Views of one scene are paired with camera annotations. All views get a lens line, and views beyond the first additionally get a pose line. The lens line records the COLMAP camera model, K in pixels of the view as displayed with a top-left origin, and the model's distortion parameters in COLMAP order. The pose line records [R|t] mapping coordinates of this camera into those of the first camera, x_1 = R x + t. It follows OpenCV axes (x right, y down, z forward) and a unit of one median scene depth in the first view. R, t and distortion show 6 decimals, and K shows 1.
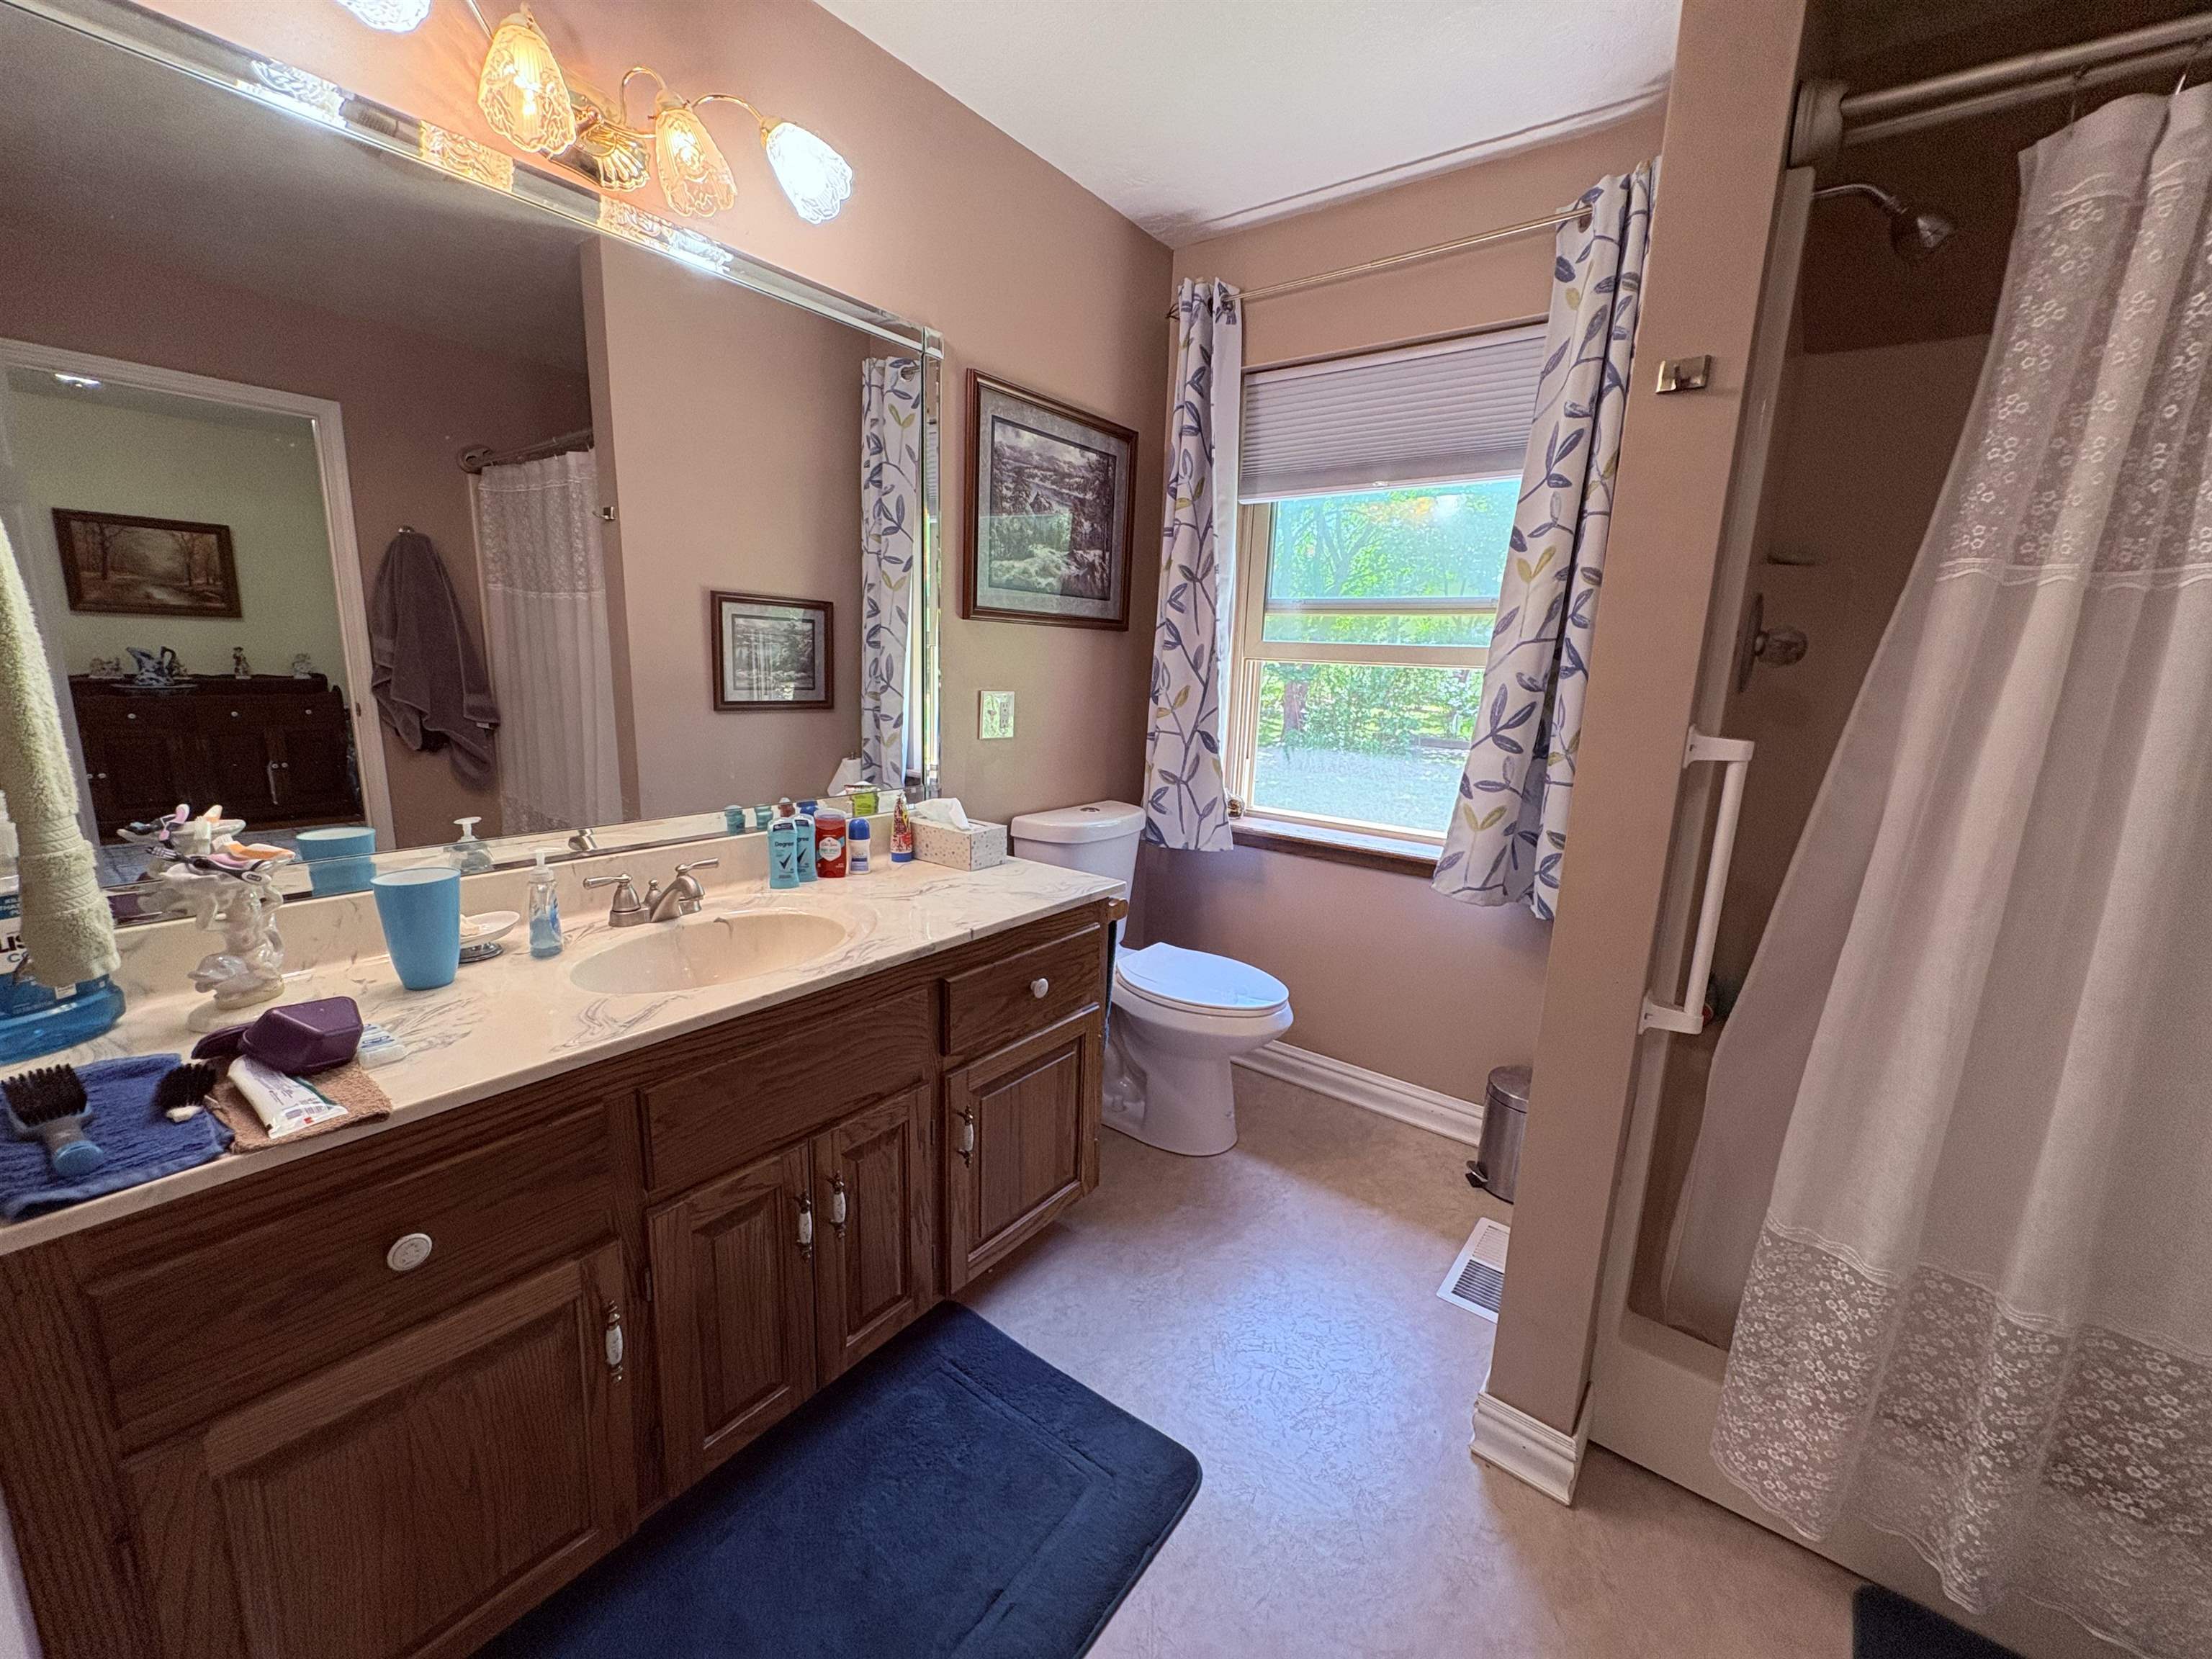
lens RADIAL K [[885.7, 0, 1111.3], [0, 885.7, 824.4], [0, 0, 1]] dist [0.000400, 0.000155]
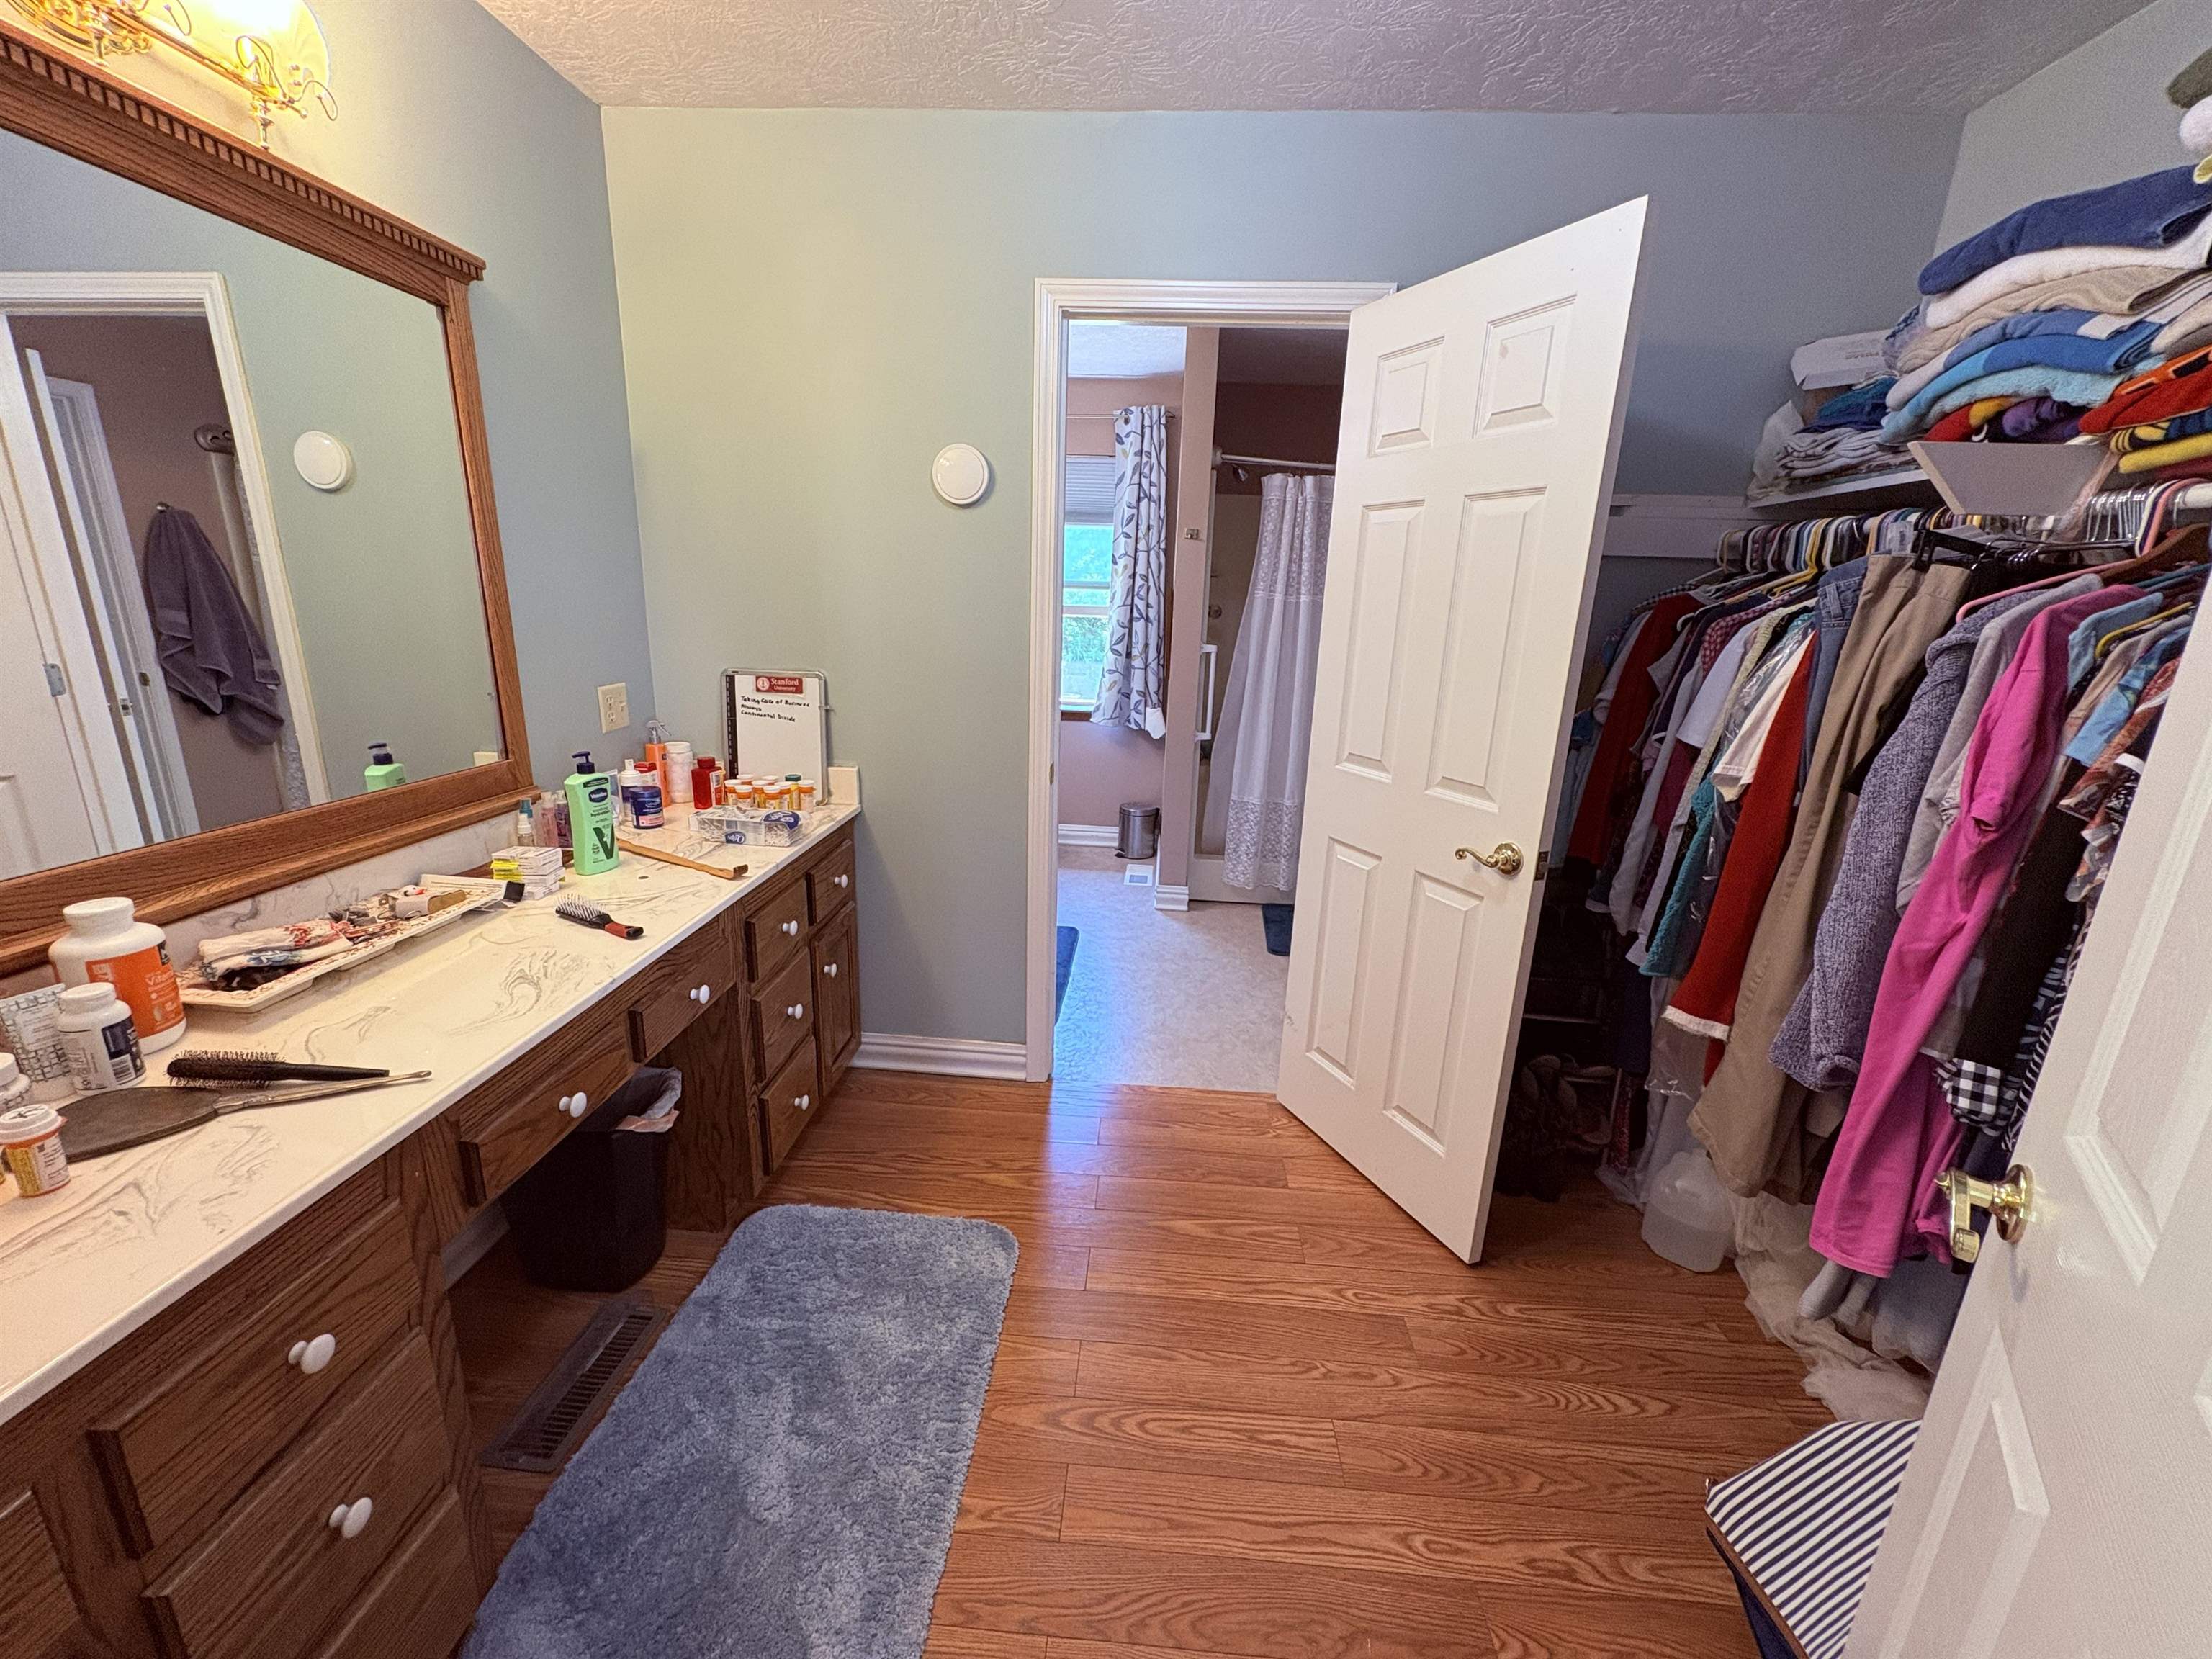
lens RADIAL K [[885.7, 0, 1095.7], [0, 885.7, 833.9], [0, 0, 1]] dist [0.000400, 0.000155]
pose [[0.845614, -0.156066, 0.510471, -0.879601], [0.108695, 0.986612, 0.121580, 0.090299], [-0.522612, -0.047324, 0.851257, -0.974364]]
